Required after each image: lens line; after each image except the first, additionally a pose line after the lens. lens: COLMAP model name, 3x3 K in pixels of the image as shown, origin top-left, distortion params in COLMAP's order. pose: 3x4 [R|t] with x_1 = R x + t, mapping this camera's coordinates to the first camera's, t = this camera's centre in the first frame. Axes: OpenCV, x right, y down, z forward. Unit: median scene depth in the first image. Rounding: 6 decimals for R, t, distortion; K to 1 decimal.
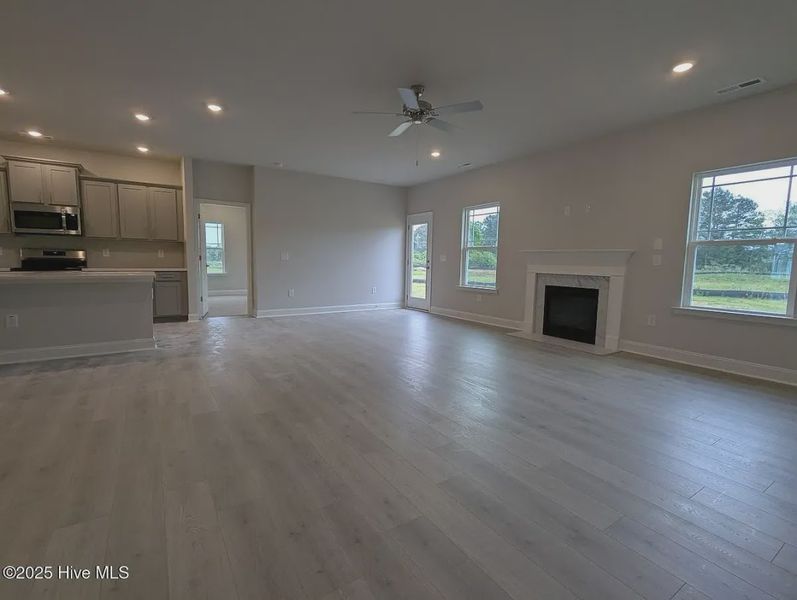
lens RADIAL K [[380.2, 0, 399.7], [0, 380.2, 299.9], [0, 0, 1]] dist [-0.001325, 0.000529]
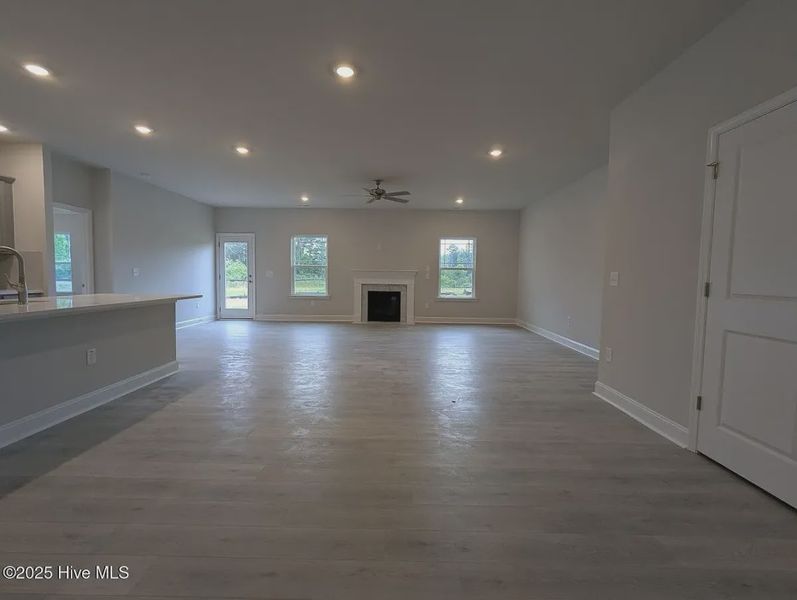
lens RADIAL K [[380.2, 0, 401.2], [0, 380.2, 299.5], [0, 0, 1]] dist [-0.001325, 0.000529]
pose [[0.551398, -0.059854, 0.832092, -0.807800], [0.080139, 0.996610, 0.018582, -0.019198], [-0.830384, 0.056437, 0.554326, -0.022980]]
